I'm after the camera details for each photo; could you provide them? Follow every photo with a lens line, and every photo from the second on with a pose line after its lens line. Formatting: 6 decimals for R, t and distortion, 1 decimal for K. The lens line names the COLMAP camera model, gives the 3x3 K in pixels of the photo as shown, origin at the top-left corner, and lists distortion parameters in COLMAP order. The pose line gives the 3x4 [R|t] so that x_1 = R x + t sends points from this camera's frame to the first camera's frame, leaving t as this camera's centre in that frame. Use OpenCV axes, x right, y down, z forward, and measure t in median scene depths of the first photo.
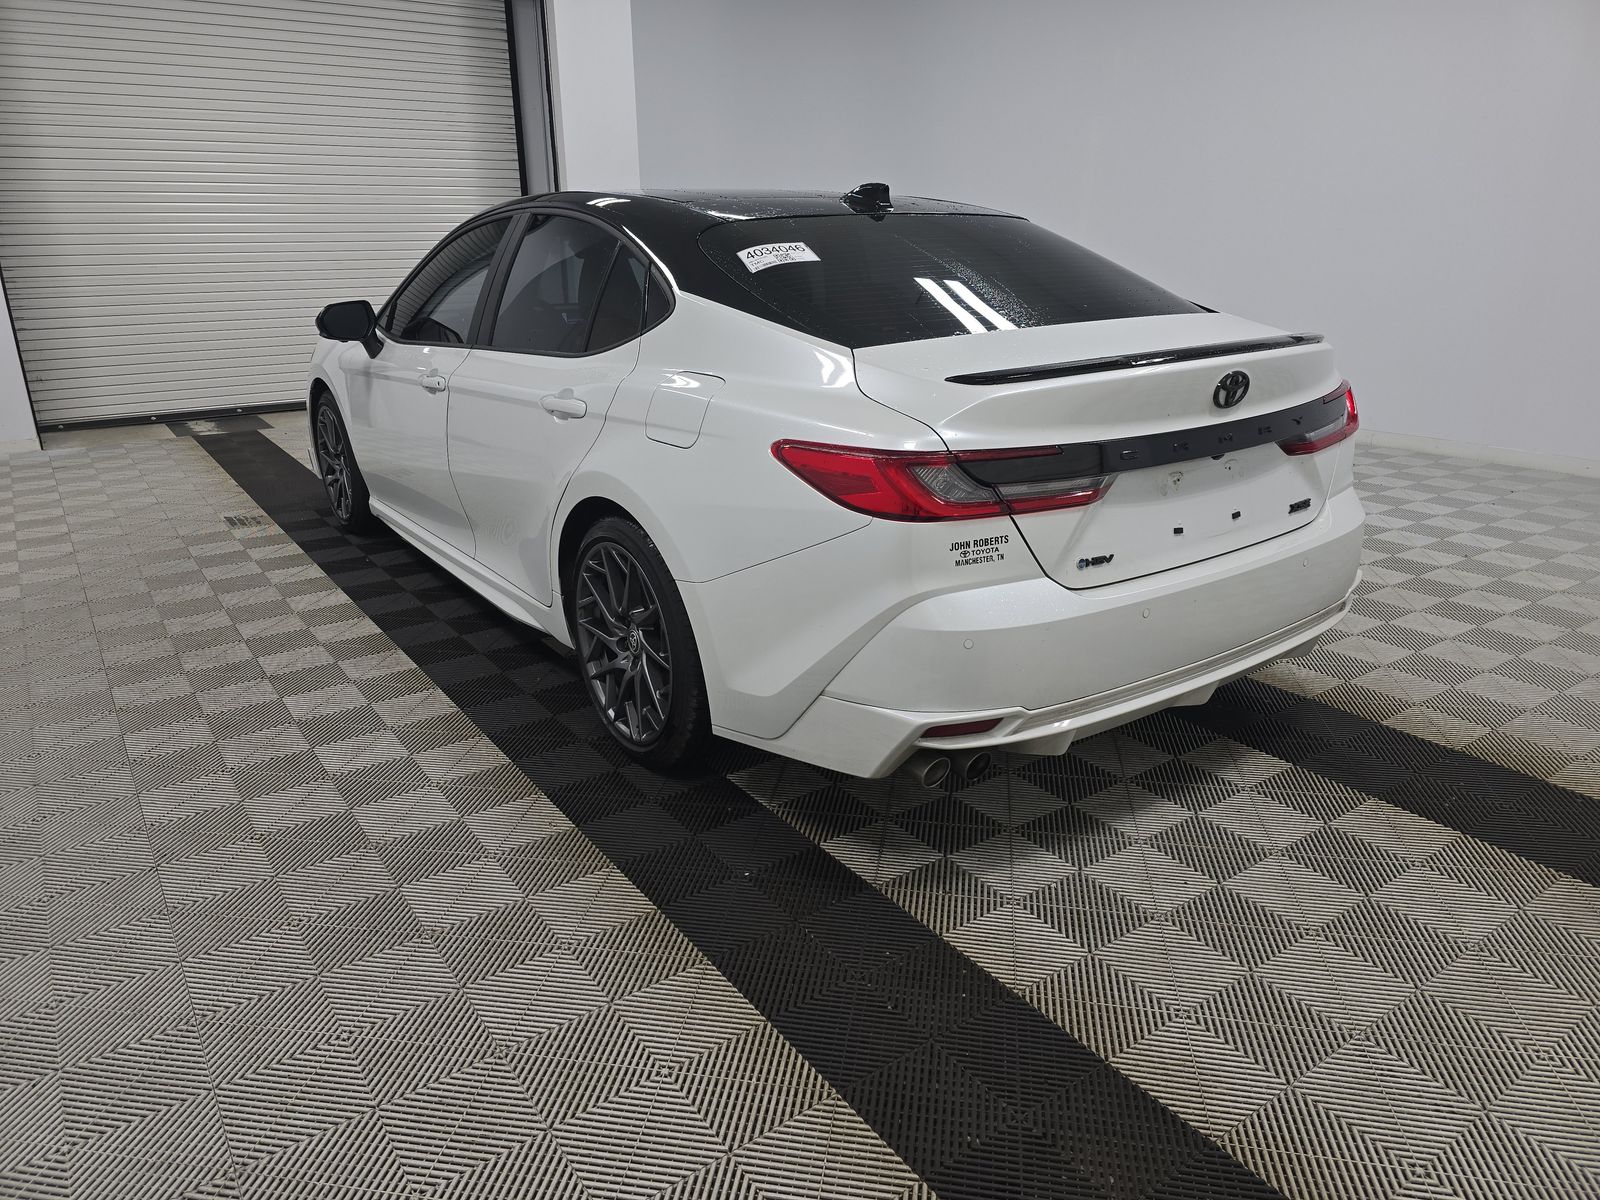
lens RADIAL K [[1109.0, 0, 800.0], [0, 1109.0, 600.0], [0, 0, 1]] dist [0.082535, -0.047062]
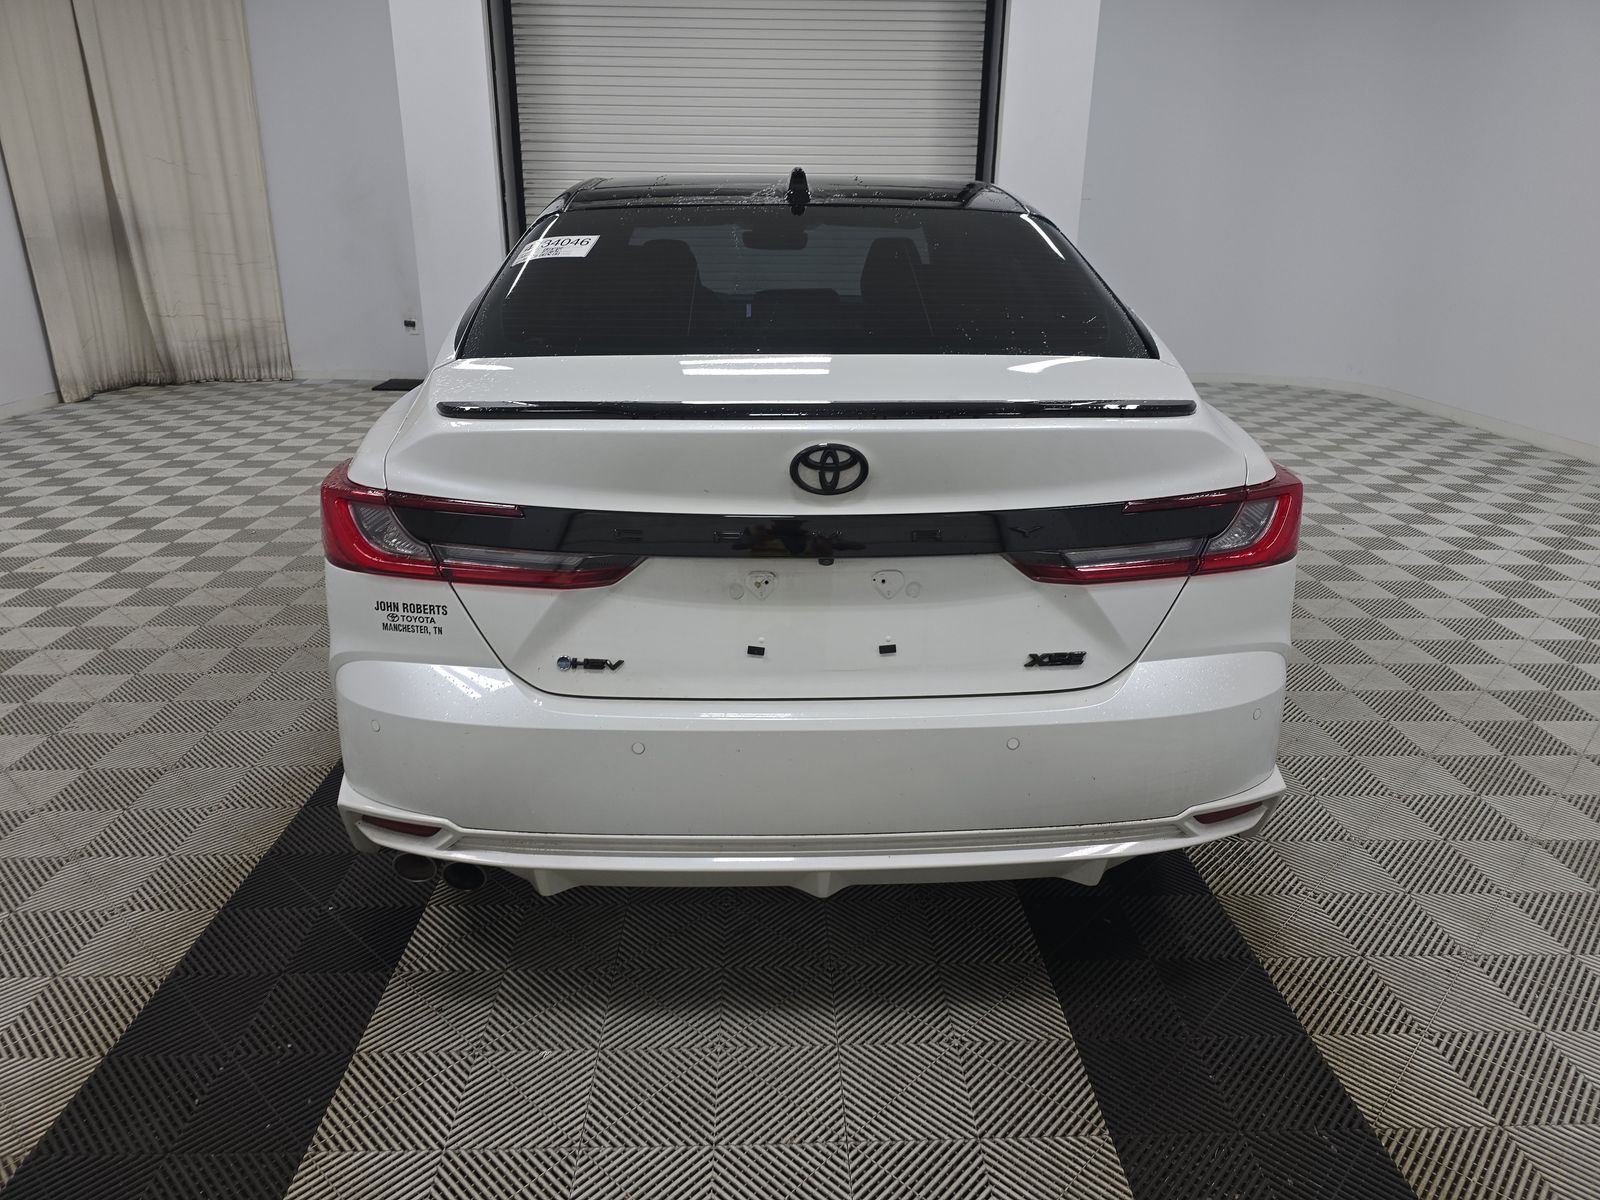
lens RADIAL K [[1044.8, 0, 791.4], [0, 1044.8, 669.5], [0, 0, 1]] dist [-0.053236, 0.067452]
pose [[0.828990, 0.242976, -0.503724, 0.623272], [-0.194182, 0.969709, 0.148180, -0.138143], [0.524470, -0.025025, 0.851061, 0.386851]]
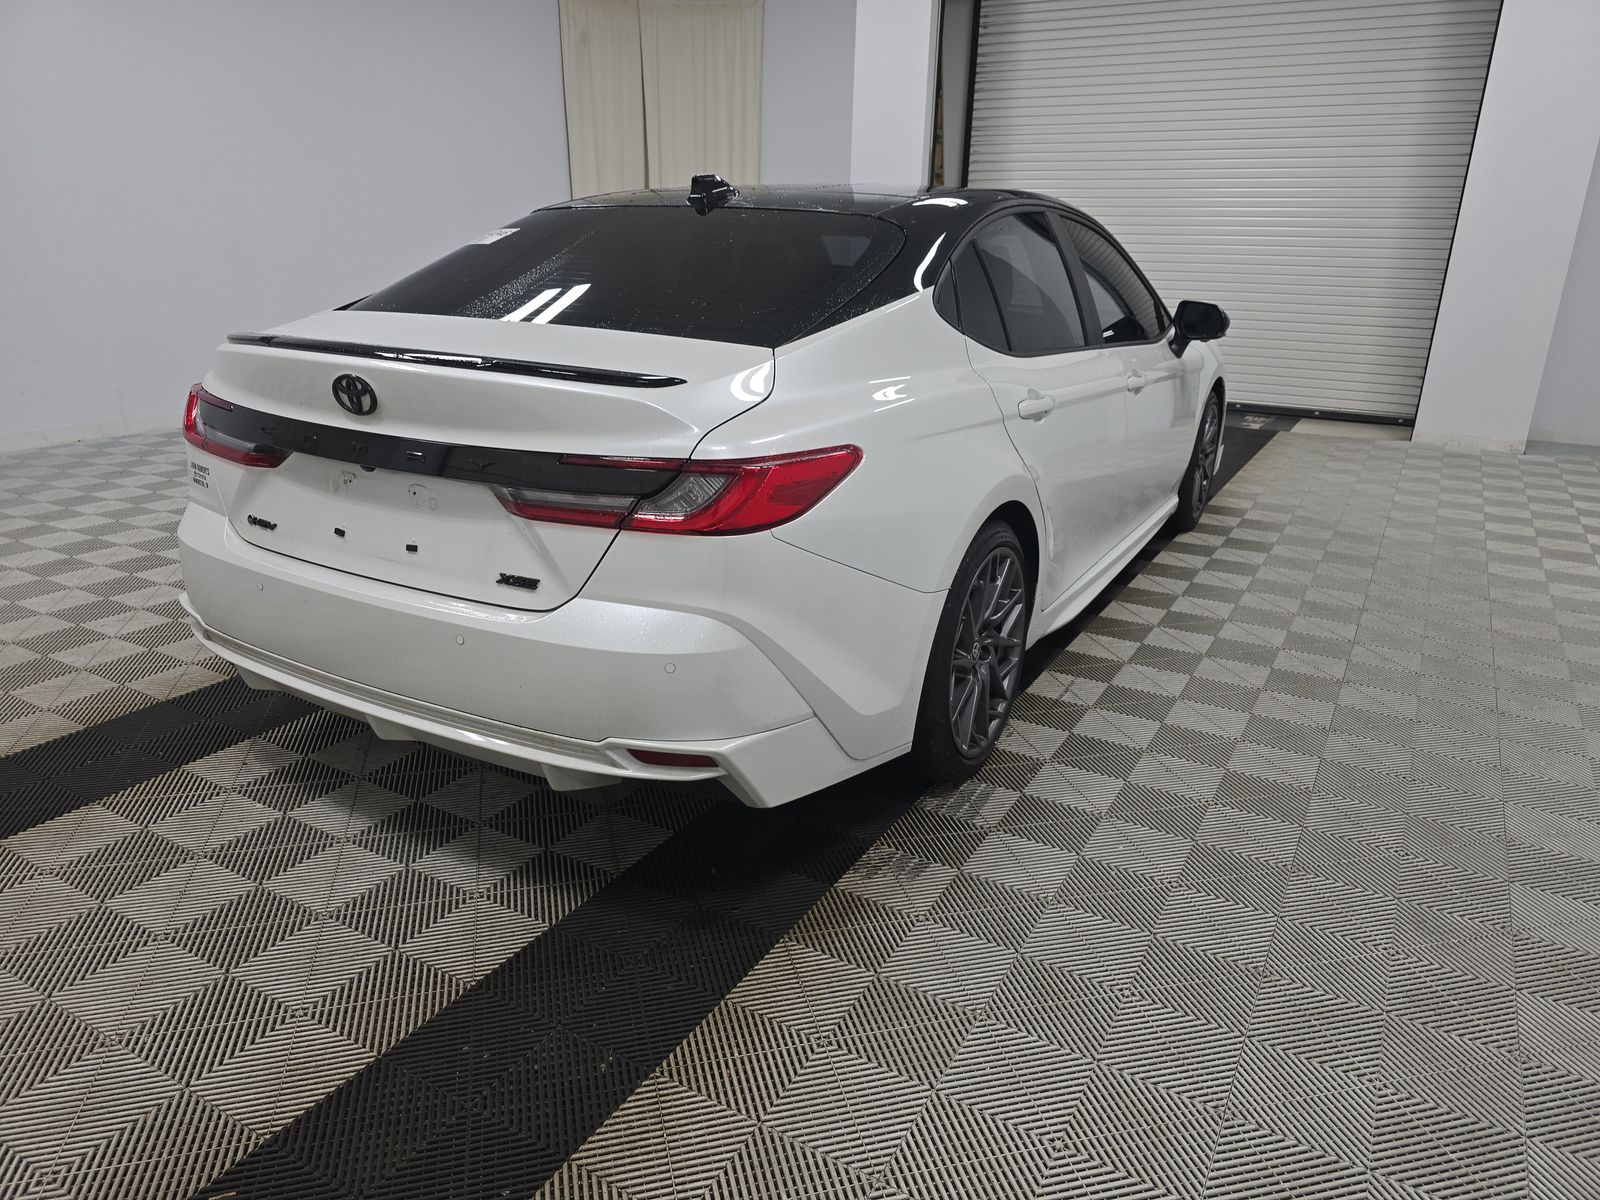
lens RADIAL K [[1098.6, 0, 804.7], [0, 1098.6, 609.0], [0, 0, 1]] dist [0.046511, -0.005354]
pose [[0.403242, 0.321062, -0.856922, 1.174991], [-0.318313, 0.927165, 0.197591, -0.277884], [0.857947, 0.193092, 0.476070, 0.801954]]
